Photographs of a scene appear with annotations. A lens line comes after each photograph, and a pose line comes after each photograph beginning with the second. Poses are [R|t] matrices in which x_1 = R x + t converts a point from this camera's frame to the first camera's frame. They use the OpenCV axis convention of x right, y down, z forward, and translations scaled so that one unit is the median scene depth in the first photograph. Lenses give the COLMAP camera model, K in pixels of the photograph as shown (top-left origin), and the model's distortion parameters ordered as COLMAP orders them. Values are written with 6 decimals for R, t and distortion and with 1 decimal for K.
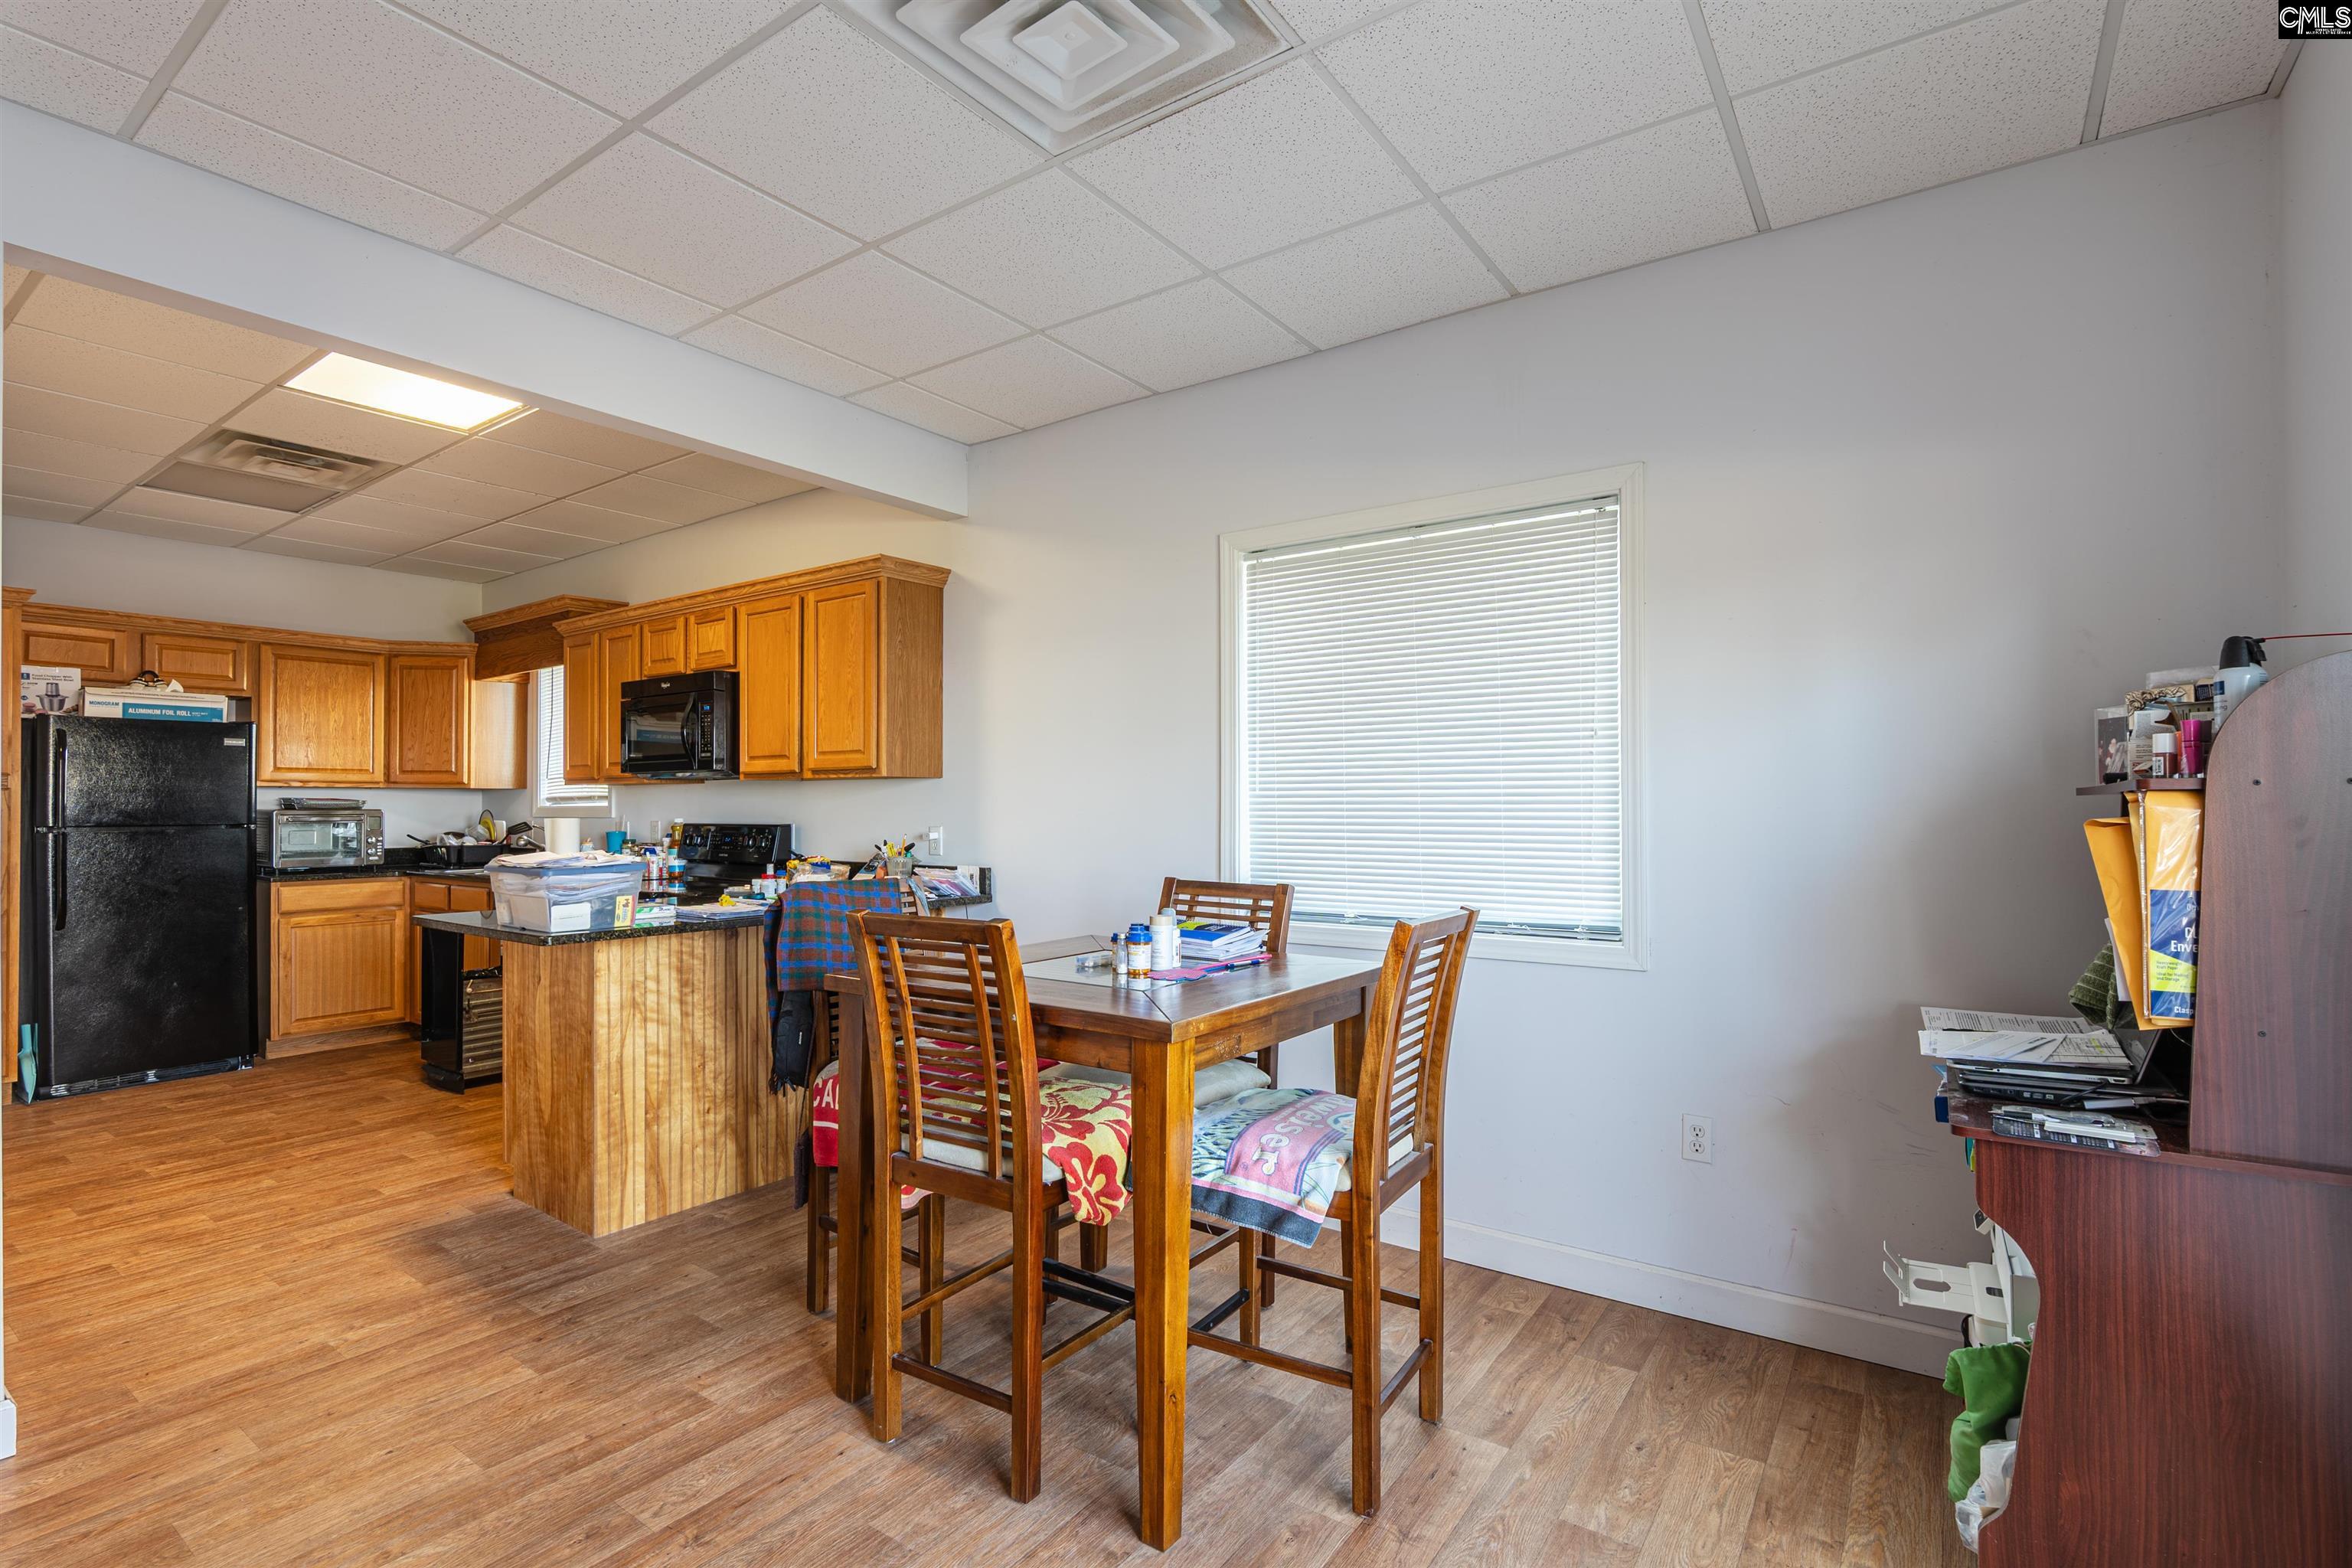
lens RADIAL K [[1098.9, 0, 1176.3], [0, 1098.9, 792.6], [0, 0, 1]] dist [-0.022545, 0.003390]
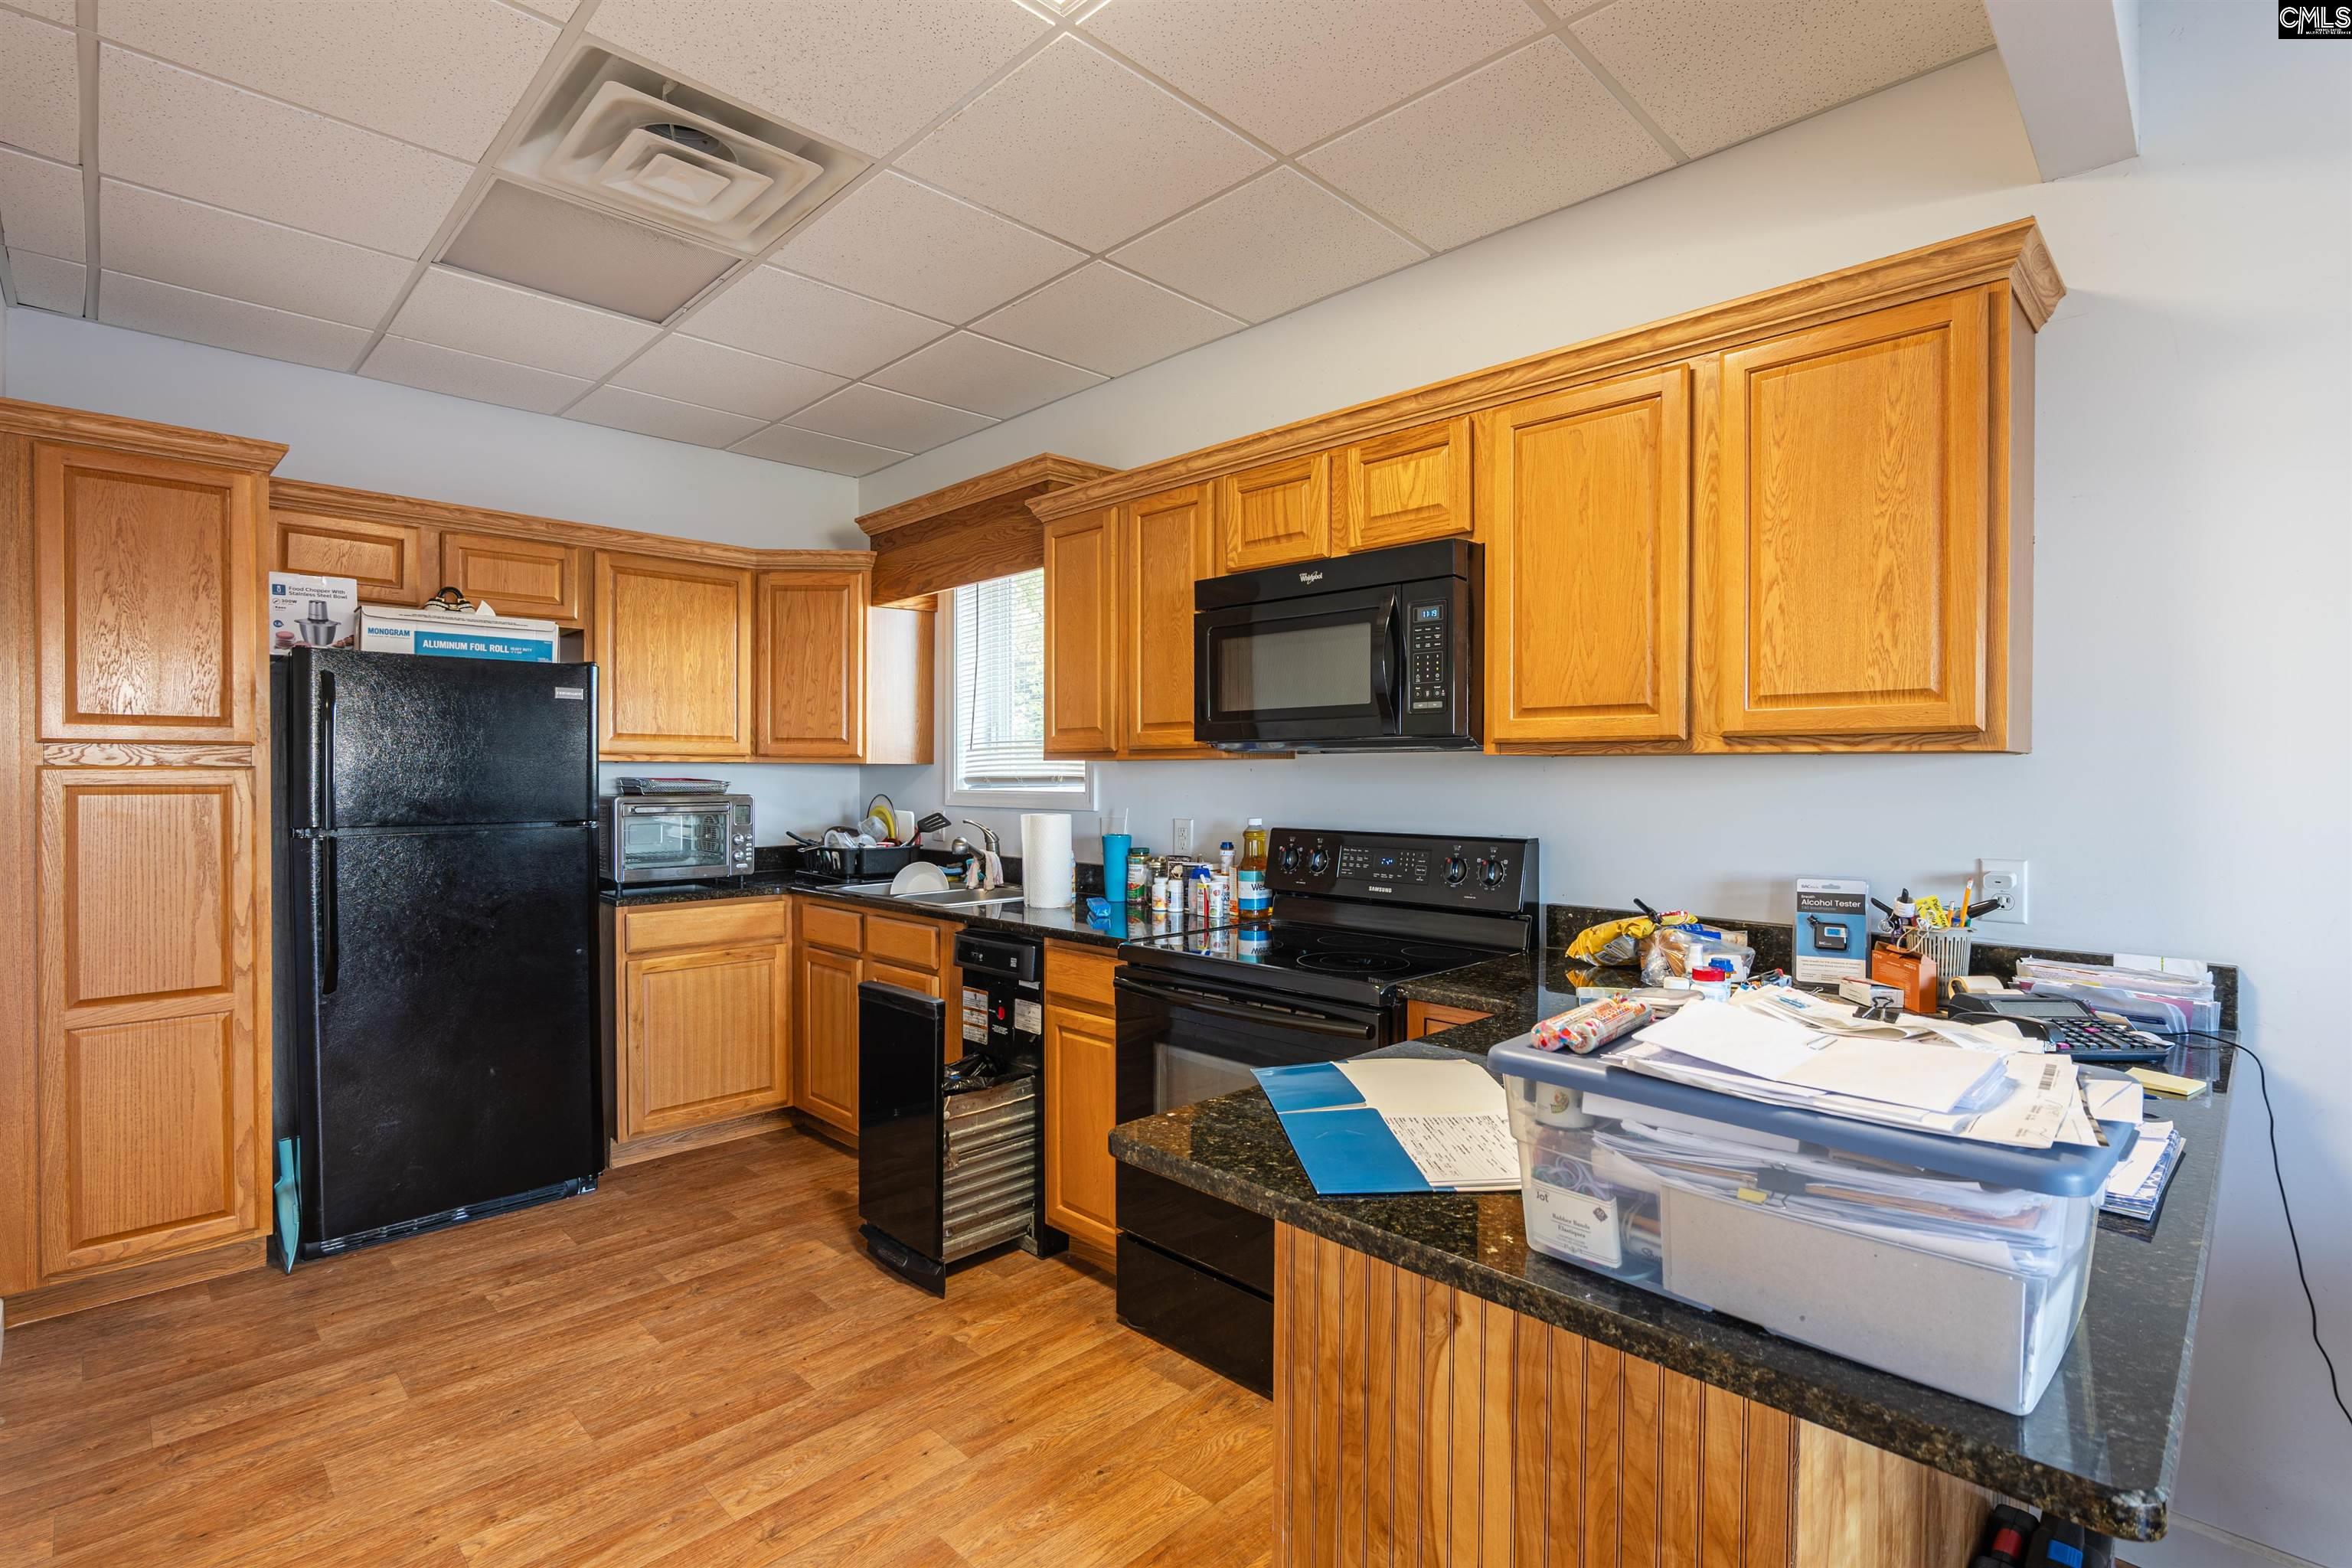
lens RADIAL K [[1098.9, 0, 1179.7], [0, 1098.9, 779.9], [0, 0, 1]] dist [-0.022545, 0.003390]
pose [[0.986226, 0.005256, -0.165317, -0.396245], [-0.002336, 0.999838, 0.017853, -0.007561], [0.165384, -0.017221, 0.986079, 0.410464]]
